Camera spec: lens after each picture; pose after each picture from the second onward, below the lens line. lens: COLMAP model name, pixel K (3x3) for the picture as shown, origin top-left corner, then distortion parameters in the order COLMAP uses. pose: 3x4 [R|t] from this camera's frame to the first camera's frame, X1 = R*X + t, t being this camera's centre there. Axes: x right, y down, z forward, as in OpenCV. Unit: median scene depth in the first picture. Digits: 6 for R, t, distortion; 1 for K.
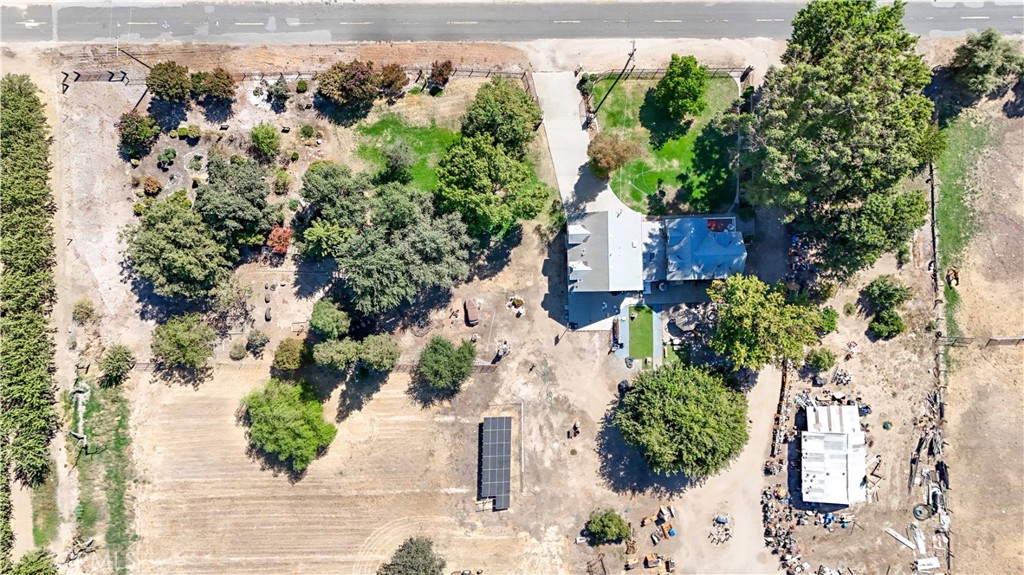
lens RADIAL K [[747.5, 0, 512.0], [0, 747.5, 287.5], [0, 0, 1]] dist [0.081678, -0.083874]
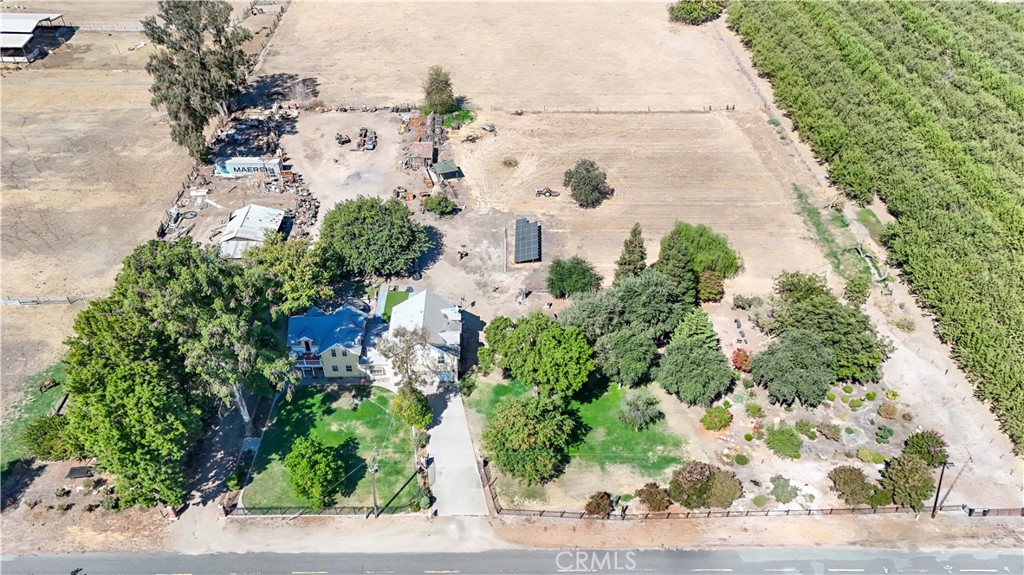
lens RADIAL K [[758.0, 0, 513.3], [0, 758.0, 284.2], [0, 0, 1]] dist [0.060241, -0.037072]
pose [[-0.999364, -0.028446, -0.021518, 0.025055], [0.001151, -0.628685, 0.777659, -0.779805], [-0.035650, 0.777140, 0.628318, 0.276464]]
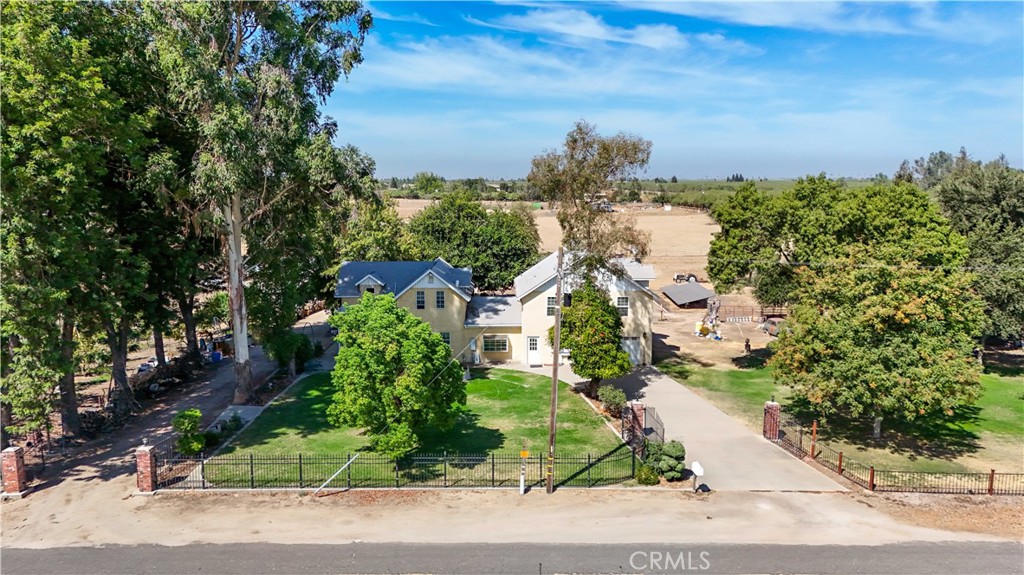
lens RADIAL K [[747.5, 0, 512.0], [0, 747.5, 287.5], [0, 0, 1]] dist [0.081678, -0.083874]
pose [[-0.999751, -0.021768, 0.004904, 0.165598], [0.008001, -0.144522, 0.989469, -0.584184], [-0.020830, 0.989262, 0.144660, 0.877527]]
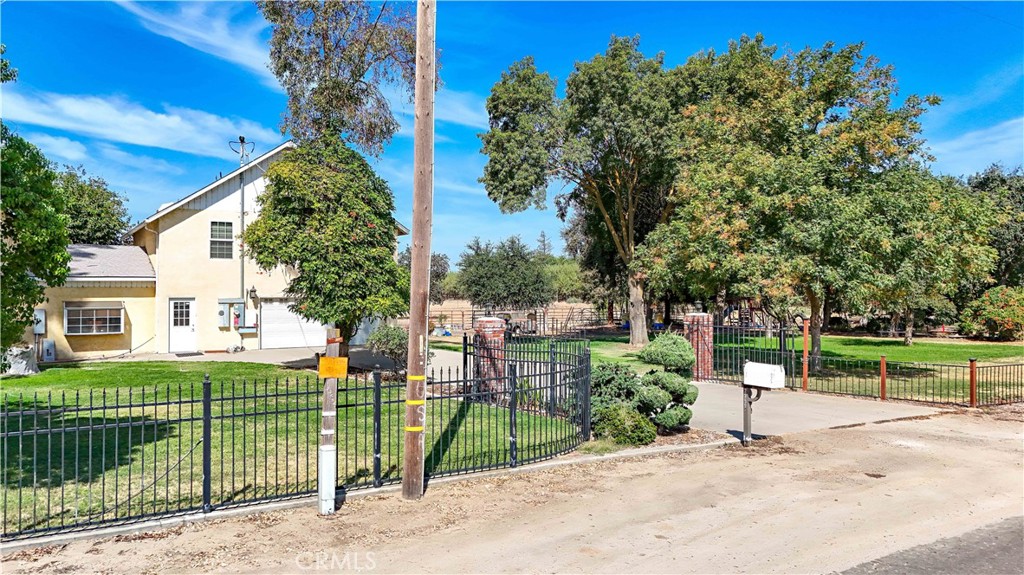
lens RADIAL K [[752.2, 0, 513.6], [0, 752.2, 288.1], [0, 0, 1]] dist [0.084344, -0.082052]
pose [[-0.864356, -0.020482, -0.502463, 0.186771], [-0.502557, -0.000644, 0.864544, -0.377908], [-0.018032, 0.999790, -0.009737, 0.980195]]
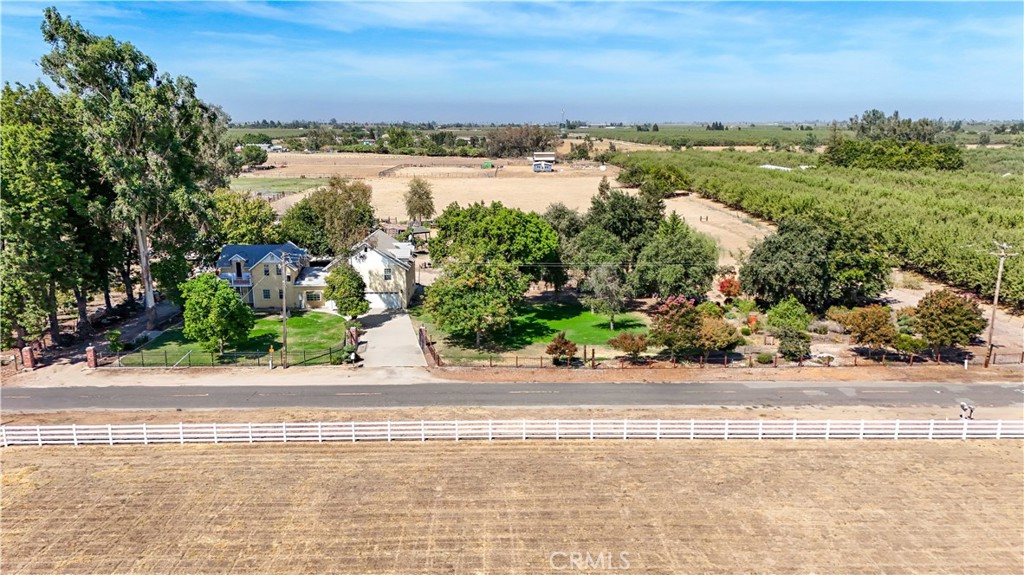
lens RADIAL K [[752.2, 0, 513.6], [0, 752.2, 288.1], [0, 0, 1]] dist [0.084344, -0.082052]
pose [[-0.999749, -0.022268, -0.002399, -0.046355], [0.002518, -0.218203, 0.975900, -0.920519], [-0.022254, 0.975649, 0.218204, 0.788032]]
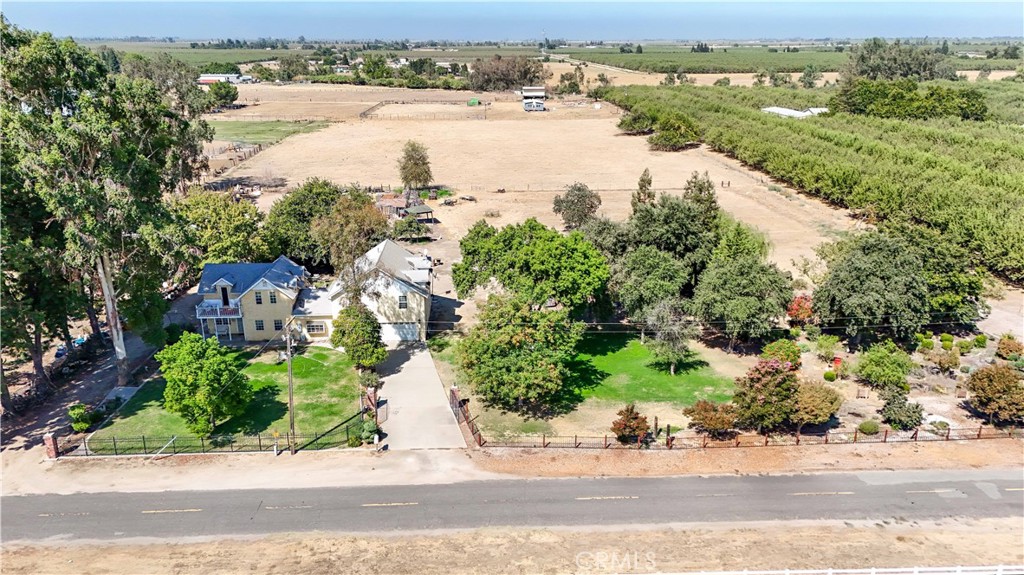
lens RADIAL K [[752.2, 0, 513.6], [0, 752.2, 288.1], [0, 0, 1]] dist [0.084344, -0.082052]
pose [[-0.999338, -0.012115, -0.034311, 0.012773], [-0.028723, -0.316268, 0.948235, -0.770798], [-0.022339, 0.948592, 0.315711, 0.718712]]
